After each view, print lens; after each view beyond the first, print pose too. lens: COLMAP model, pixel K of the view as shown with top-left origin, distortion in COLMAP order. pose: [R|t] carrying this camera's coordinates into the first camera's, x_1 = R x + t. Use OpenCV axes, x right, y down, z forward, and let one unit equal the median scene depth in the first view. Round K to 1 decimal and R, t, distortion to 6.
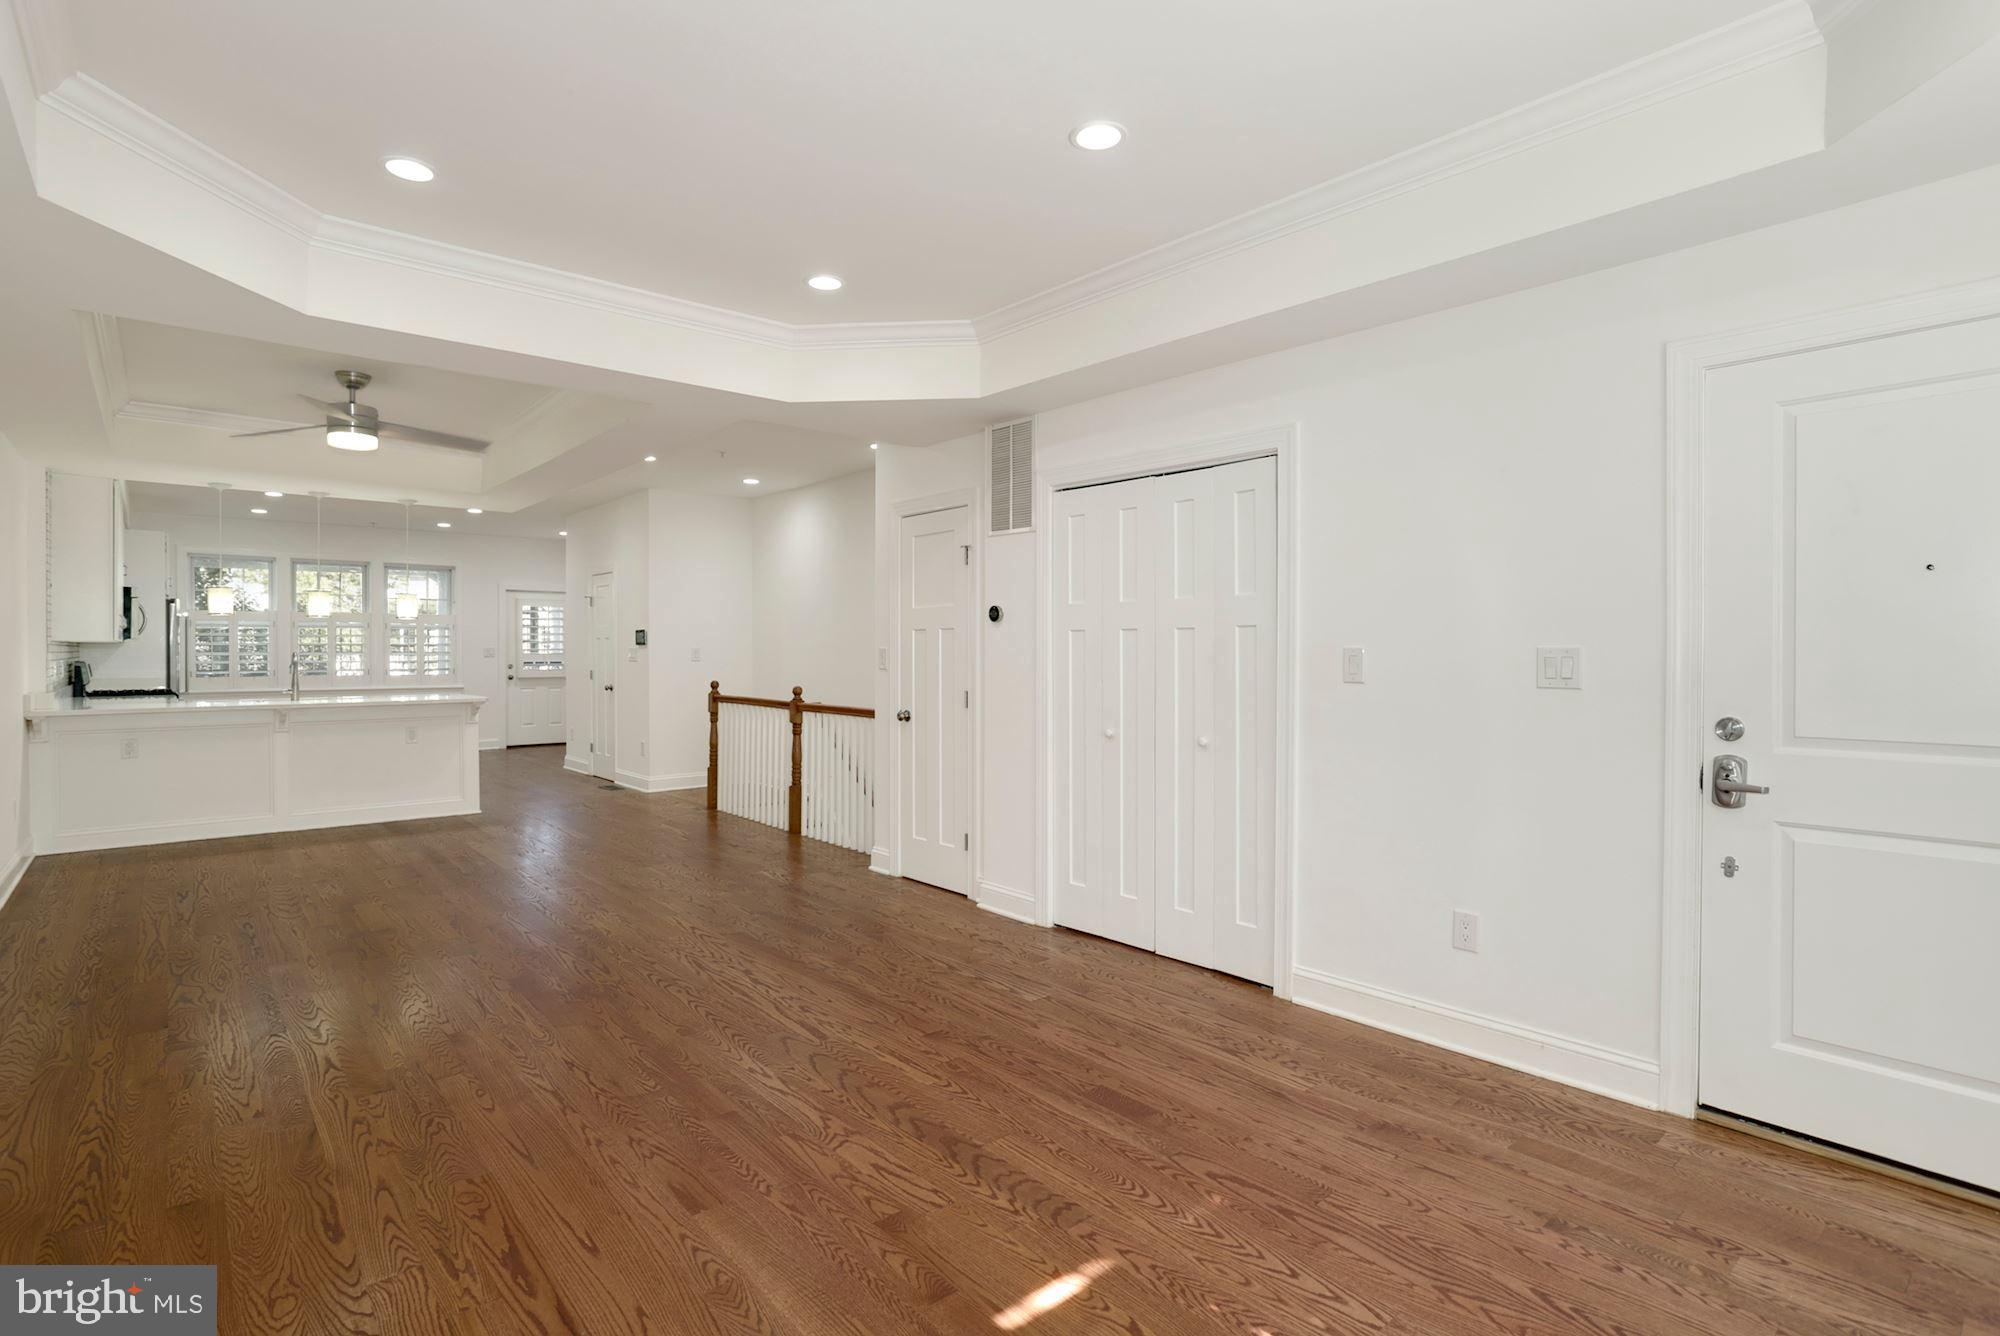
lens RADIAL K [[975.8, 0, 996.3], [0, 975.8, 649.8], [0, 0, 1]] dist [-0.058979, 0.032035]
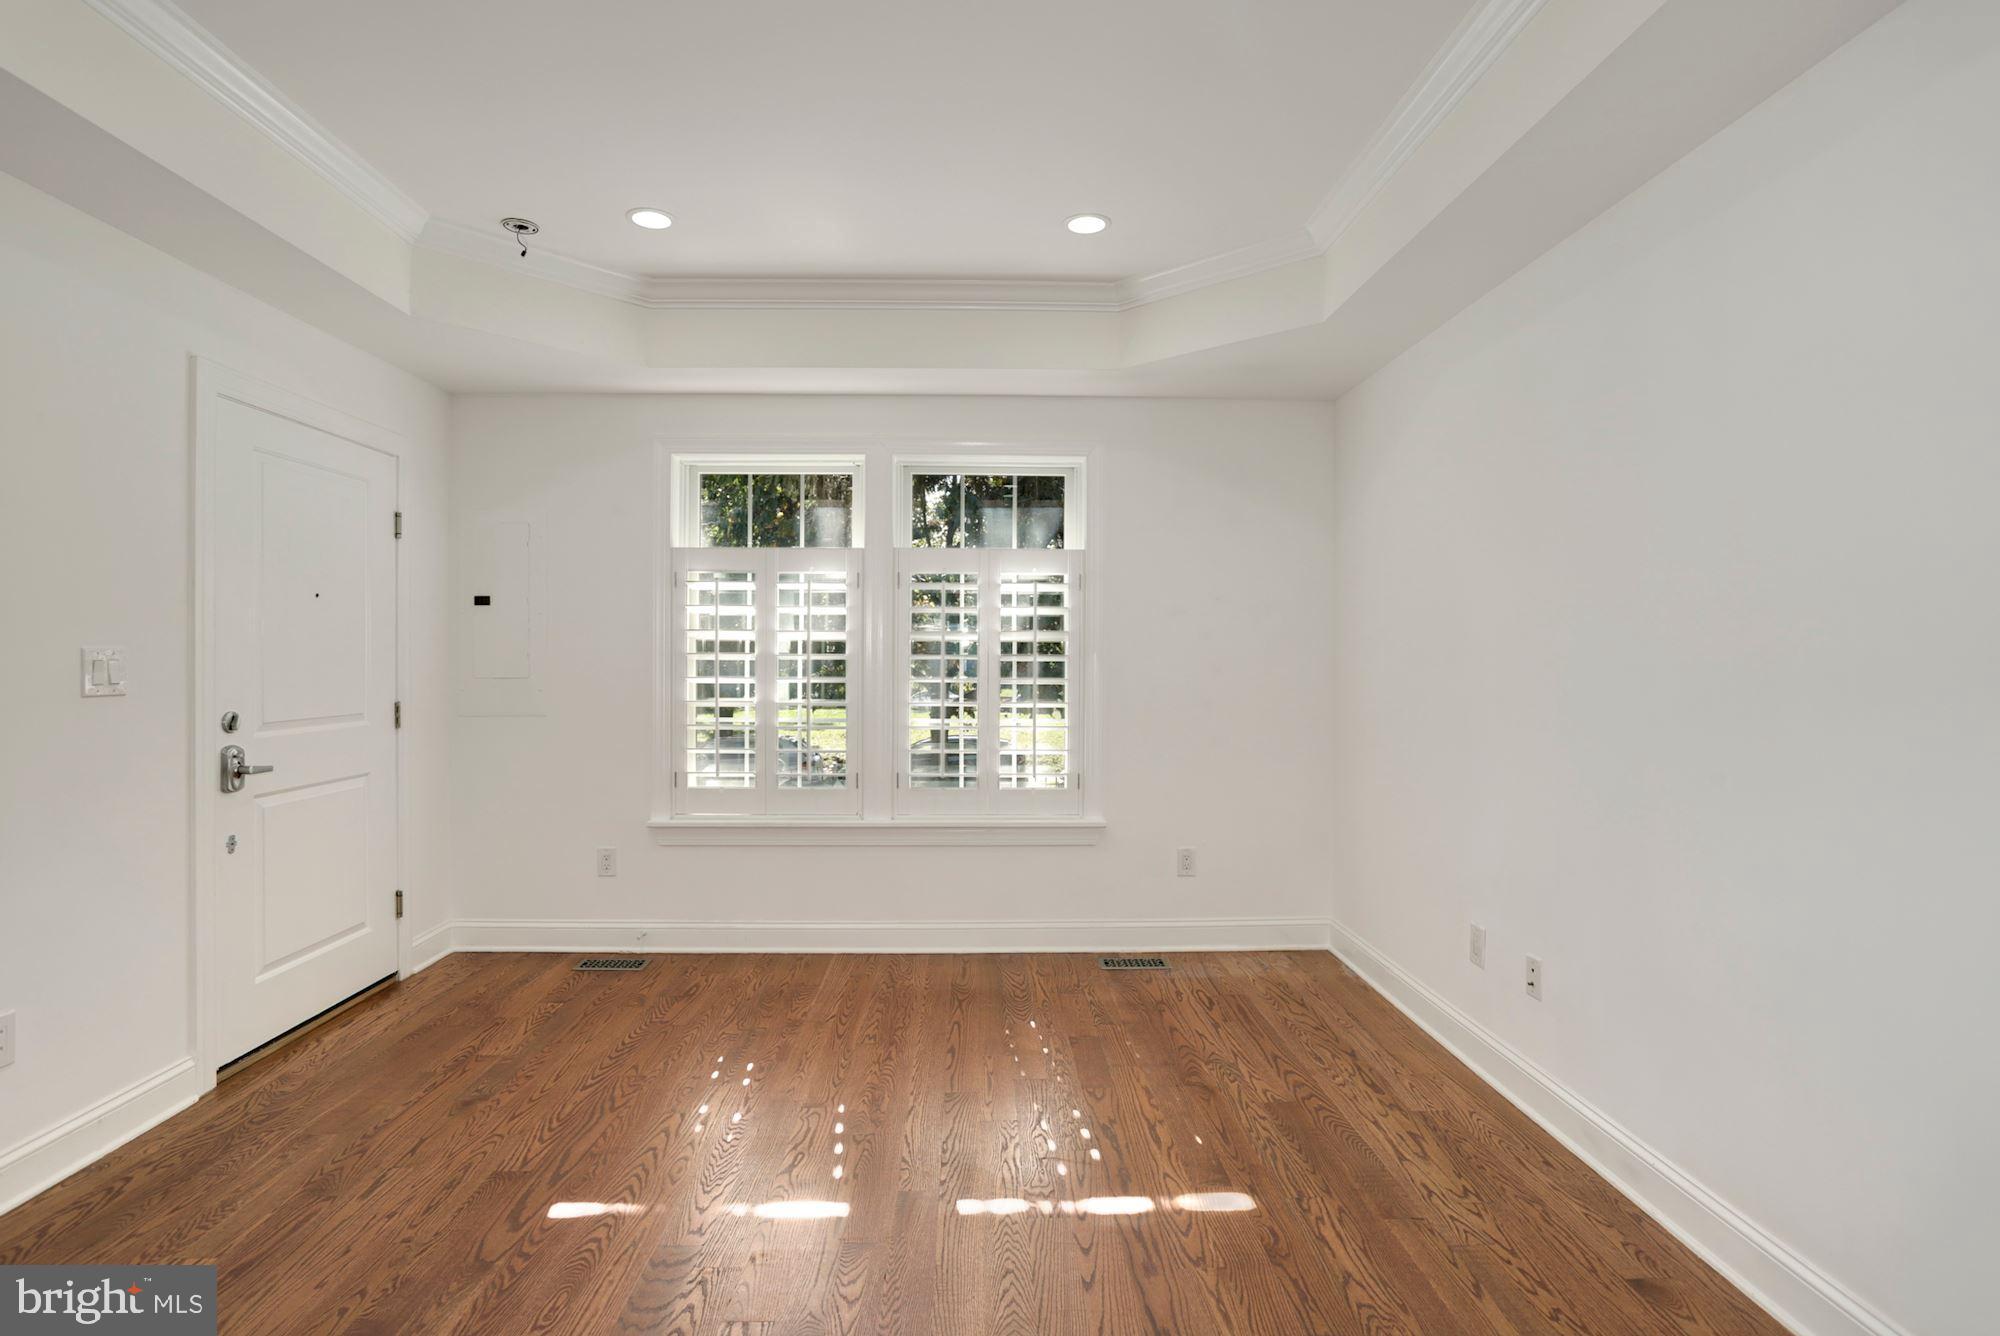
lens RADIAL K [[975.8, 0, 996.3], [0, 975.8, 649.8], [0, 0, 1]] dist [-0.058979, 0.032035]
pose [[-0.768855, 0.000636, 0.639423, -0.579217], [-0.004278, 0.999972, -0.006139, 0.000596], [-0.639409, -0.007456, -0.768831, 1.152901]]
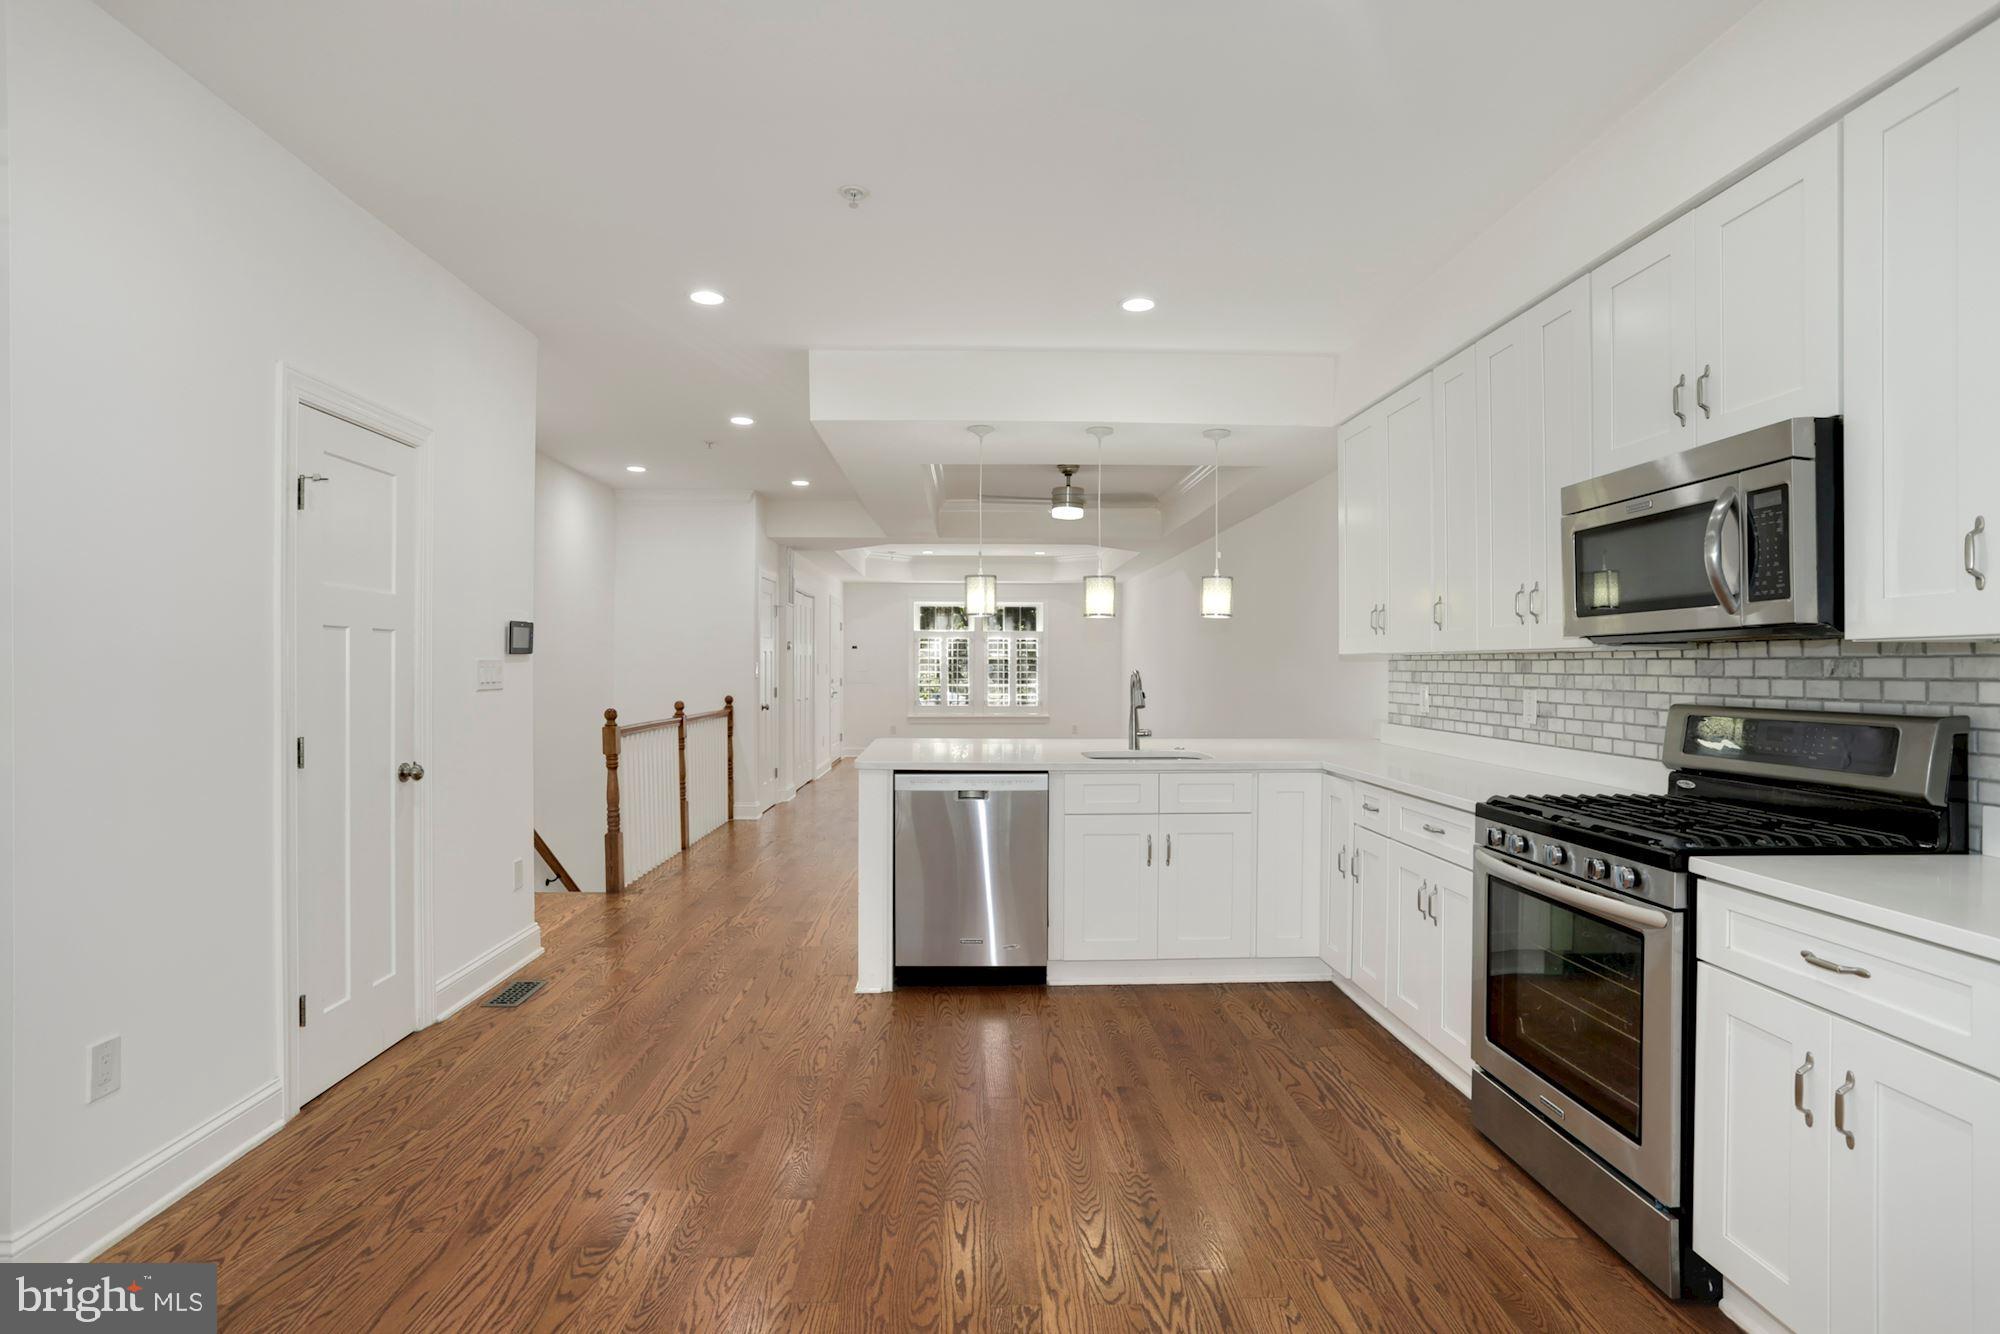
lens RADIAL K [[982.4, 0, 994.0], [0, 982.4, 661.5], [0, 0, 1]] dist [-0.069944, 0.038193]
pose [[-0.772886, -0.001397, 0.634543, -2.740766], [-0.004011, 0.999988, -0.002684, -0.002324], [-0.634532, -0.004619, -0.772883, 3.975004]]
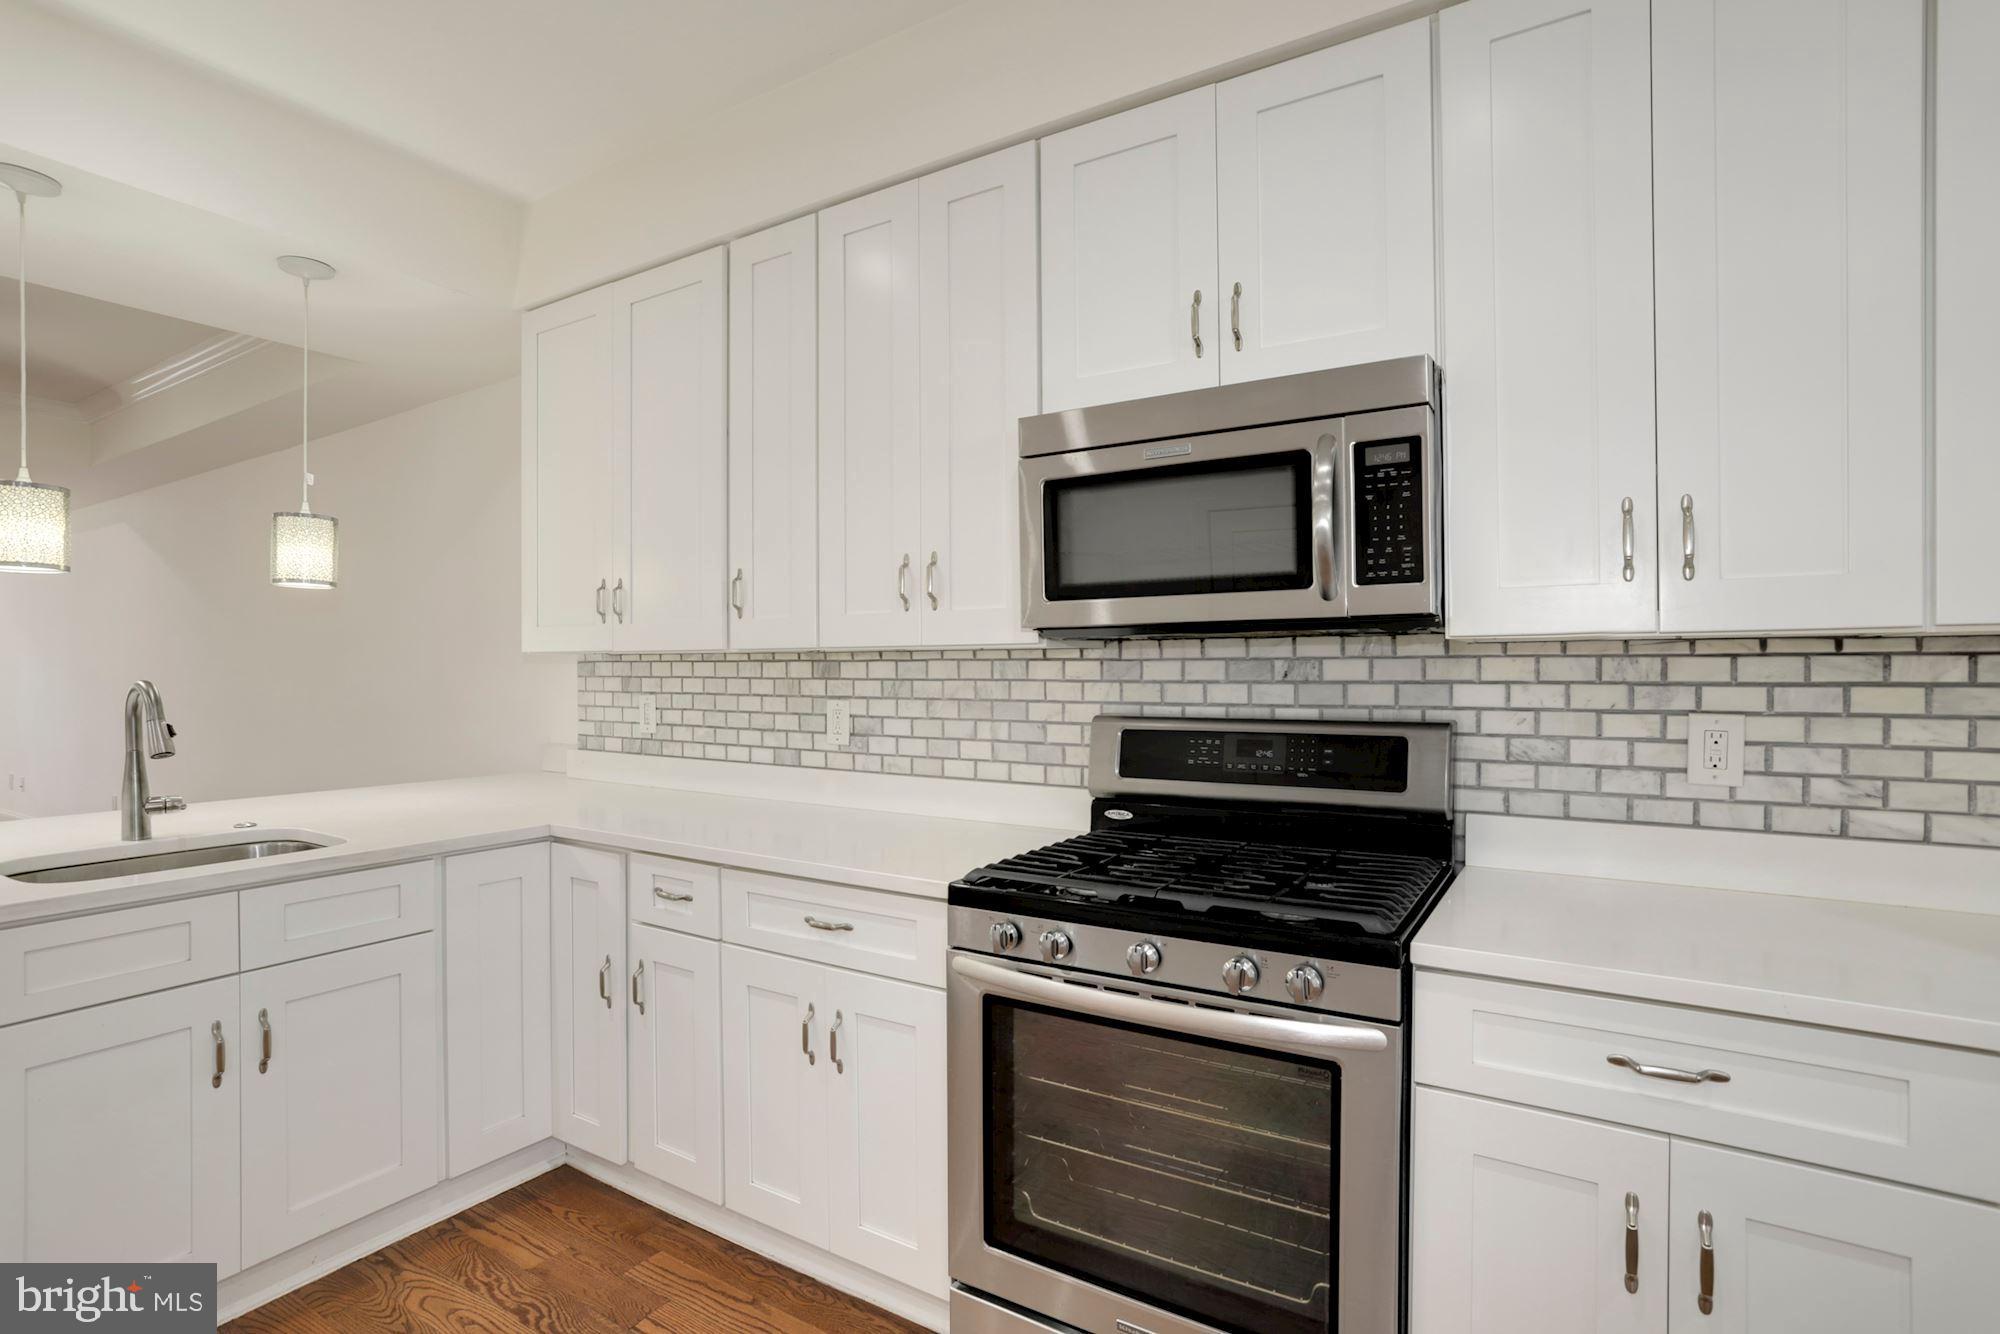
lens RADIAL K [[979.7, 0, 996.1], [0, 979.7, 673.1], [0, 0, 1]] dist [-0.064398, 0.036486]
pose [[-0.959933, 0.001478, -0.280224, -2.356580], [0.000232, 0.999990, 0.004482, -0.002868], [0.280228, 0.004237, -0.959924, 3.530889]]
